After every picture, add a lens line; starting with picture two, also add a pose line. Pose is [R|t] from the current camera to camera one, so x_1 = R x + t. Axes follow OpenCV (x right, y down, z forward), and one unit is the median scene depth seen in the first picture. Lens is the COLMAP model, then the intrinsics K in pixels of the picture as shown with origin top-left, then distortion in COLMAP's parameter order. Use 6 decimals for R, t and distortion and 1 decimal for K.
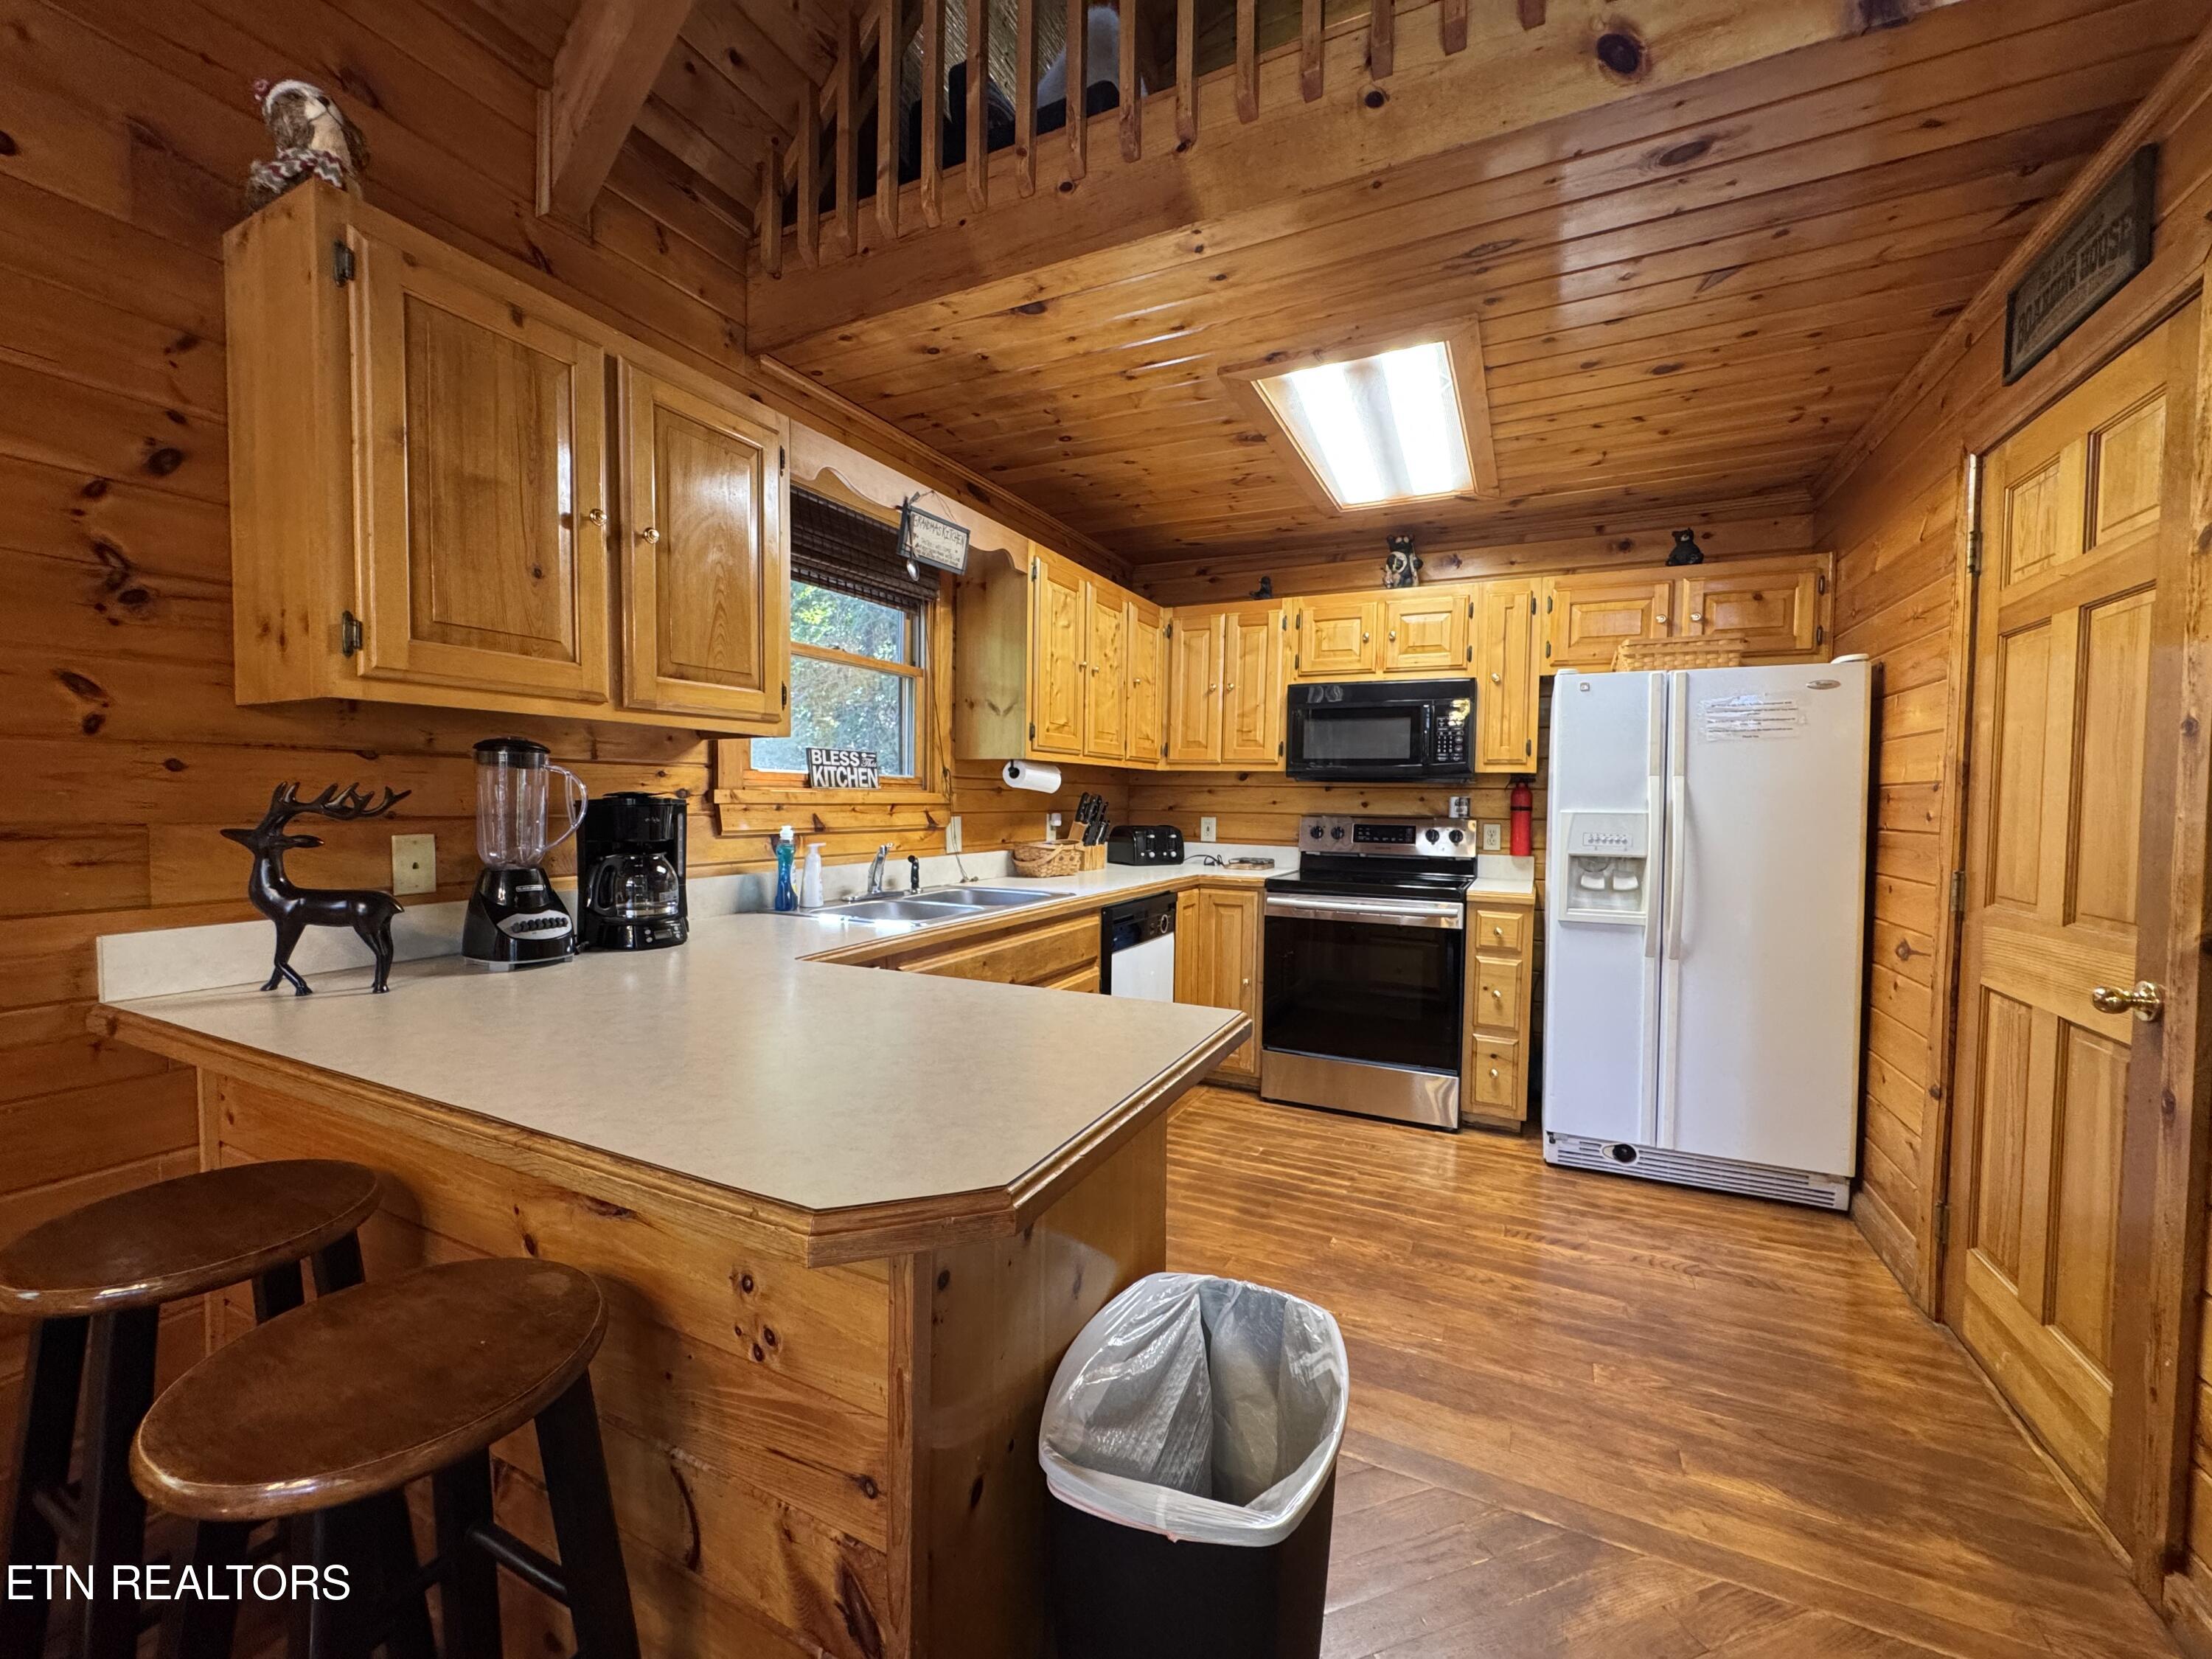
lens RADIAL K [[883.3, 0, 1106.4], [0, 883.3, 828.3], [0, 0, 1]] dist [-0.003047, 0.000232]
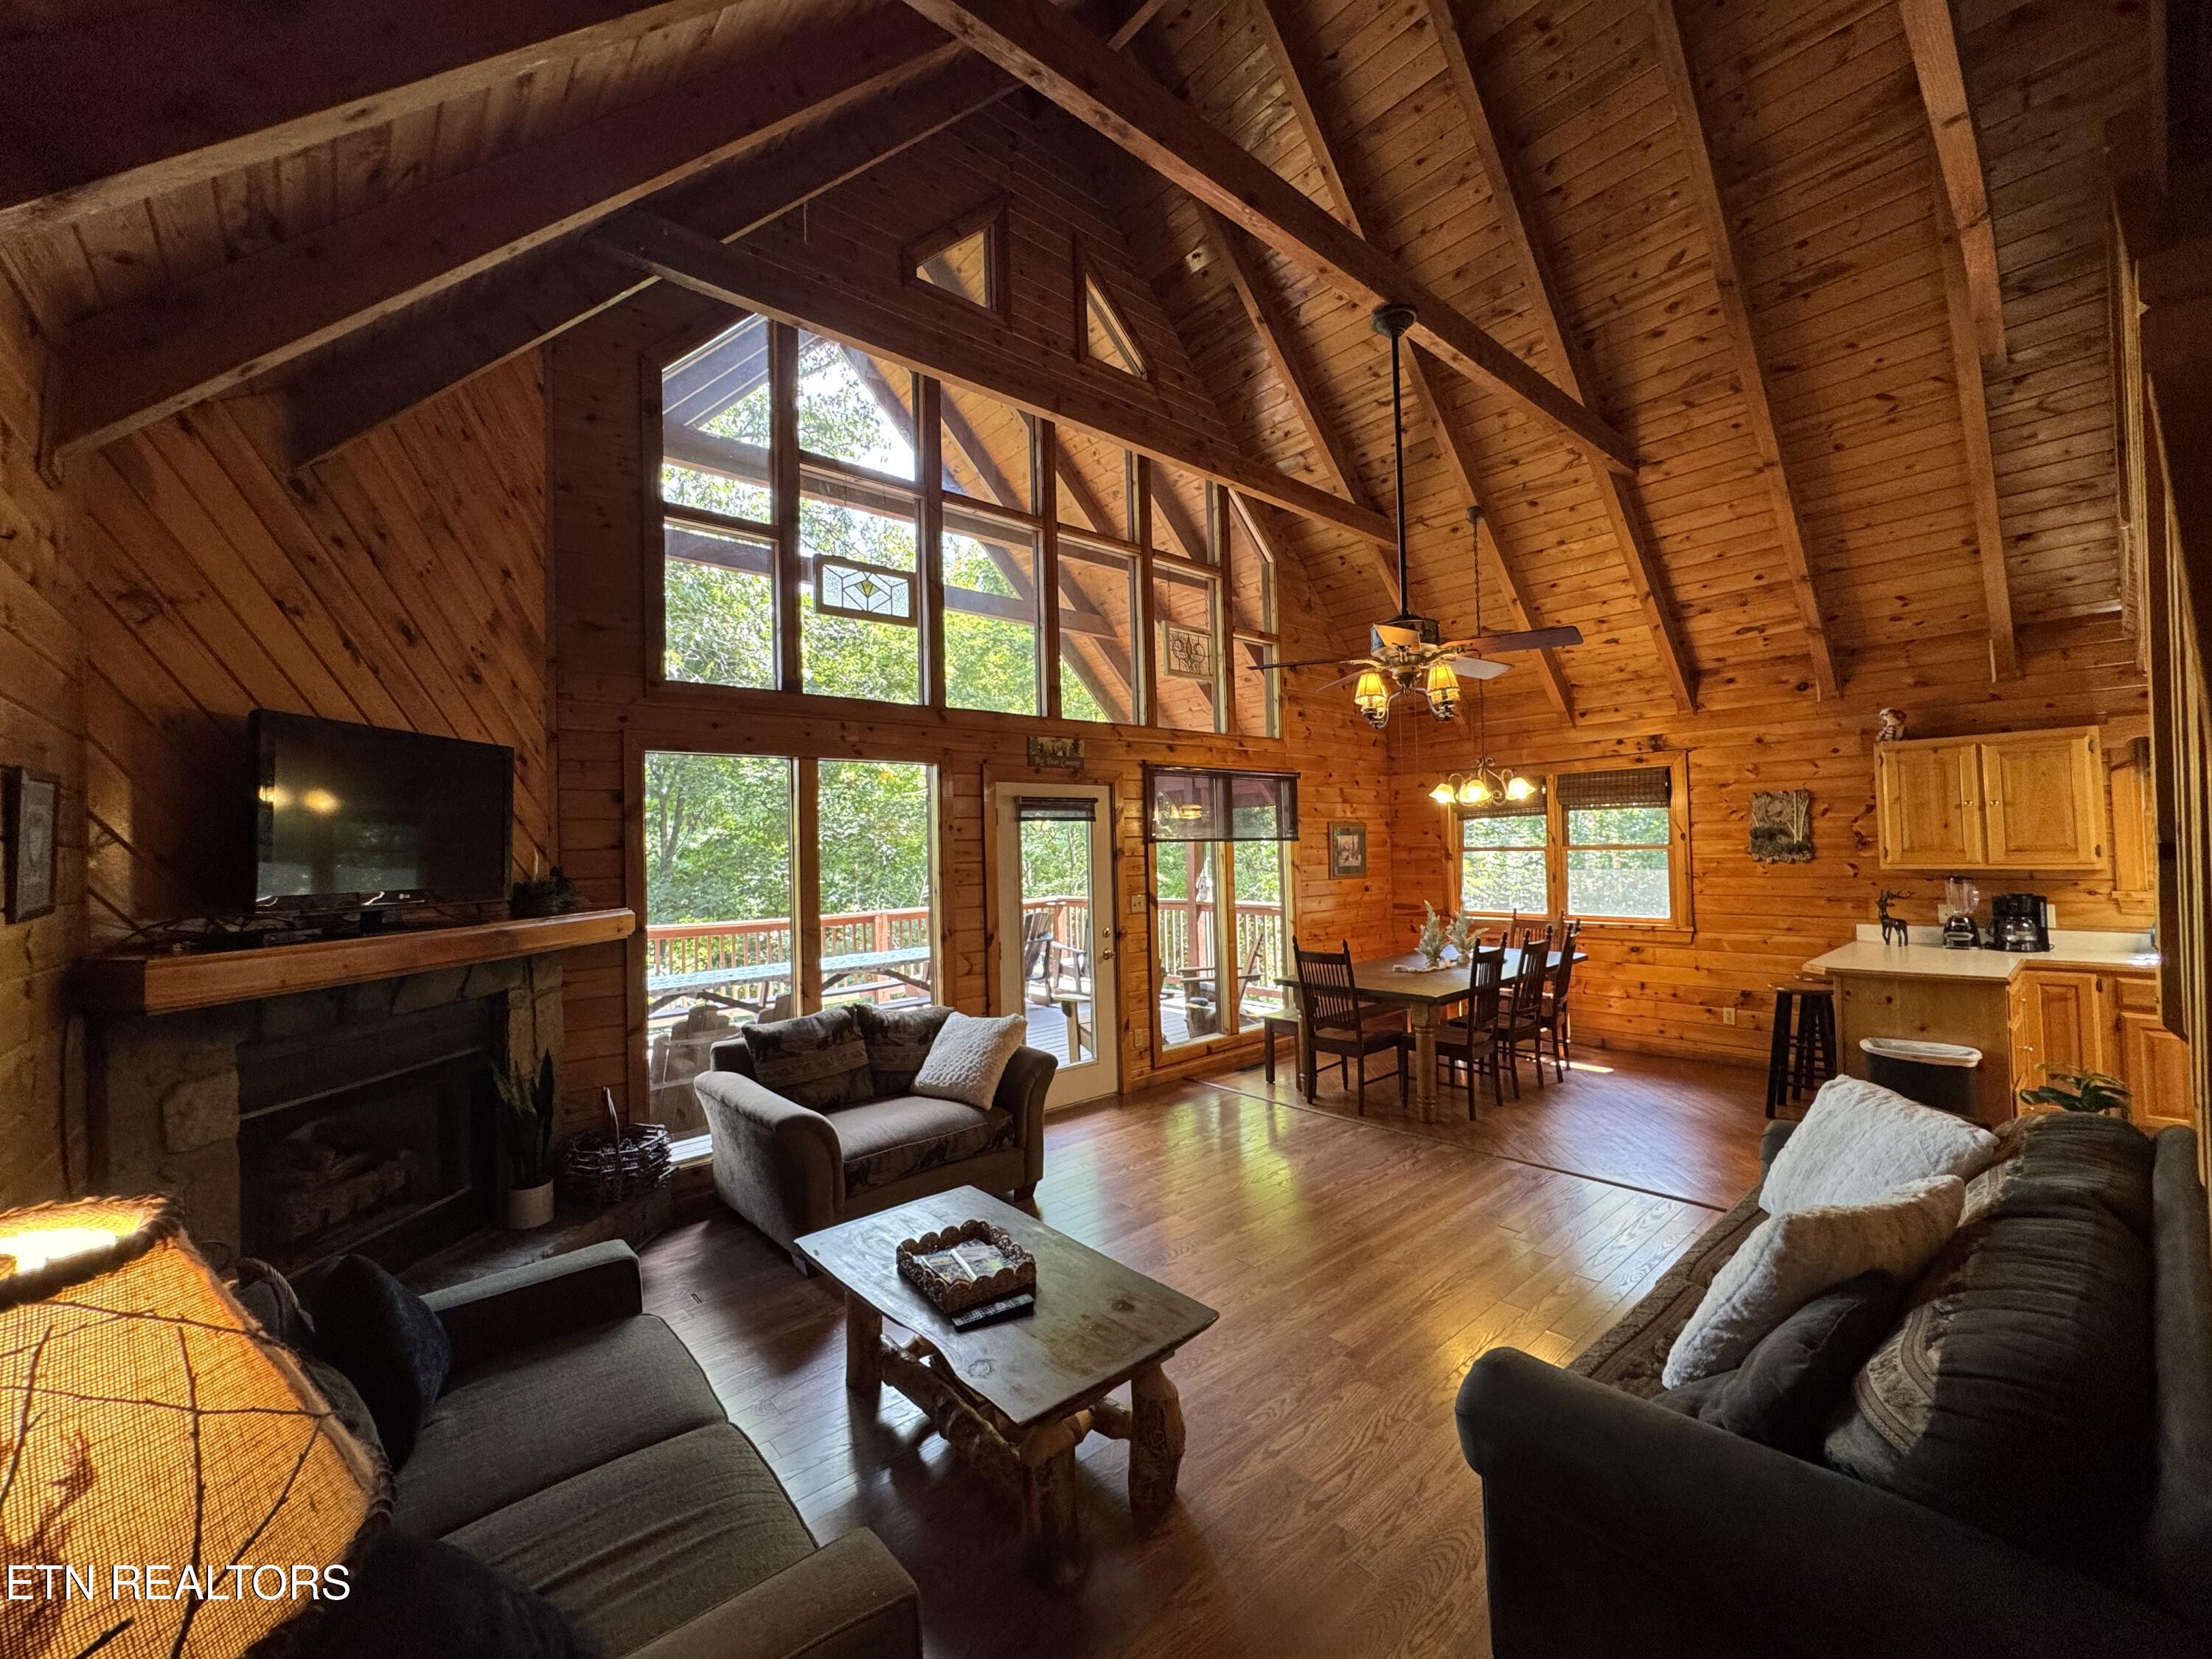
lens RADIAL K [[883.3, 0, 1103.8], [0, 883.3, 826.6], [0, 0, 1]] dist [-0.003047, 0.000232]
pose [[-0.392466, -0.026960, -0.919371, 2.897036], [-0.012338, 0.999635, -0.024047, -0.139376], [0.919684, 0.001905, -0.392656, -0.466999]]
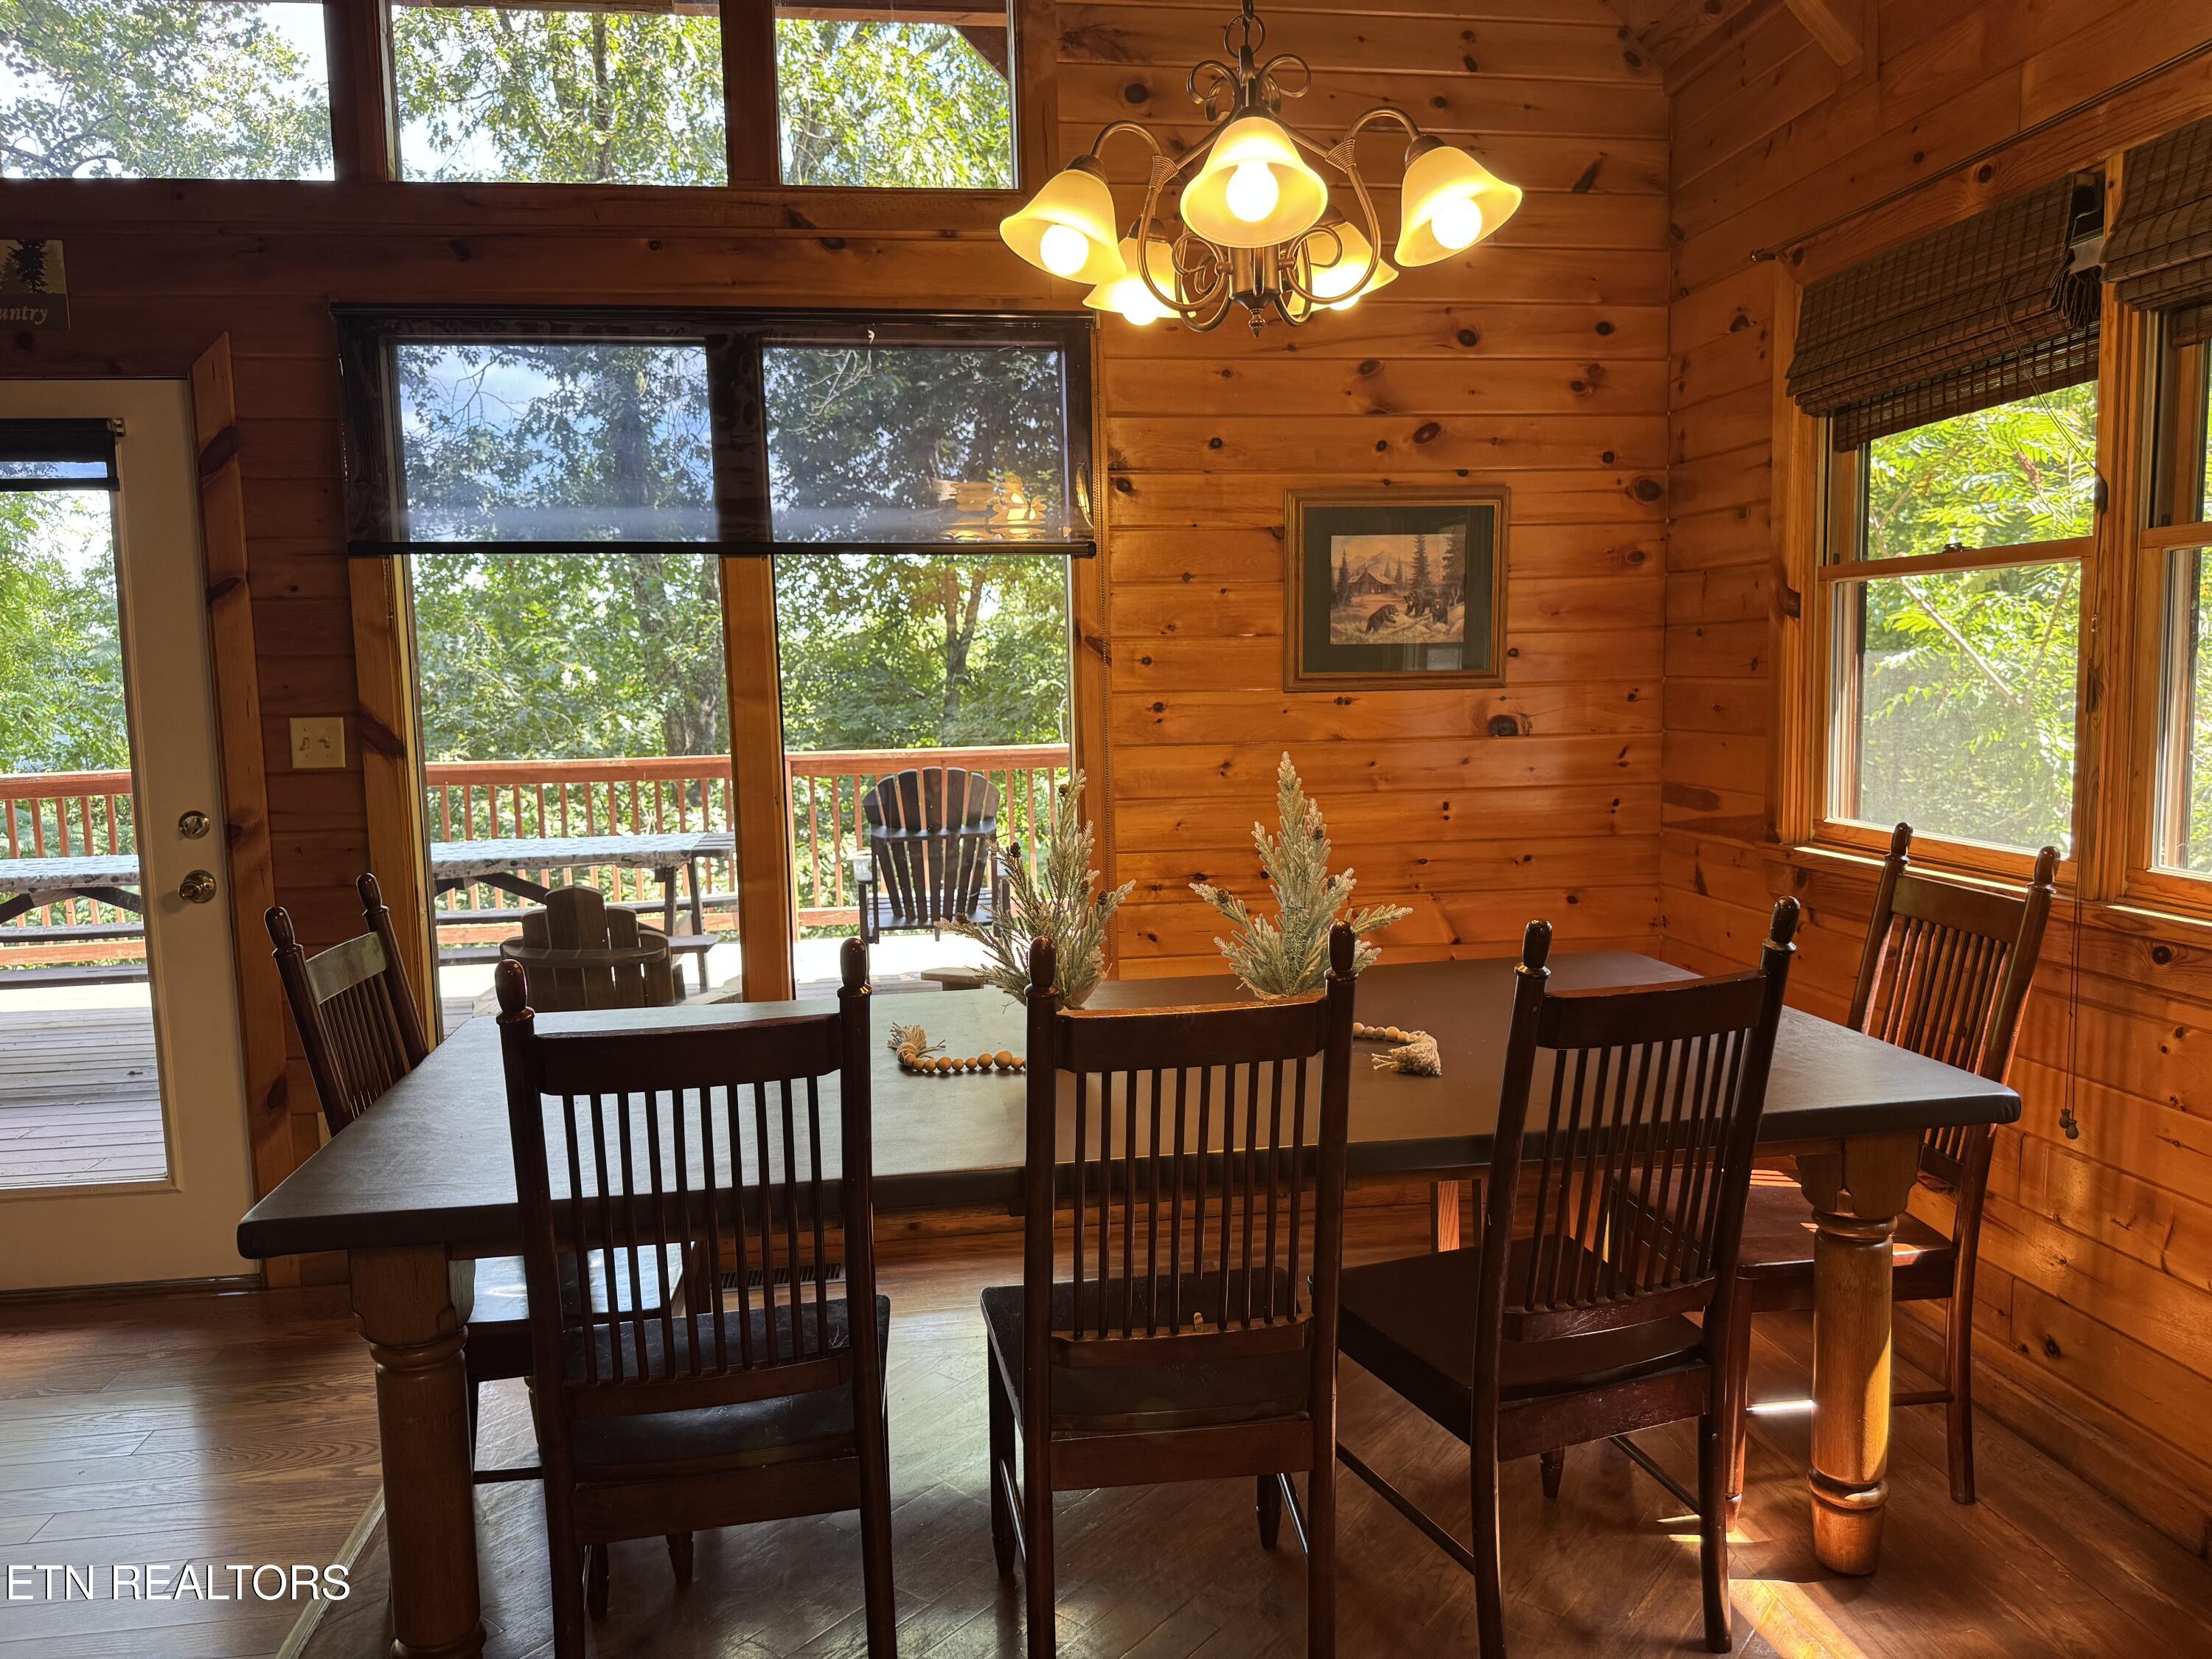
lens RADIAL K [[1558.0, 0, 1101.5], [0, 1558.0, 845.5], [0, 0, 1]] dist [0.039884, -0.052938]
pose [[-0.831442, 0.064219, -0.551887, 0.228315], [-0.008676, 0.991676, 0.128465, -0.068140], [0.555543, 0.111599, -0.823964, 0.456175]]
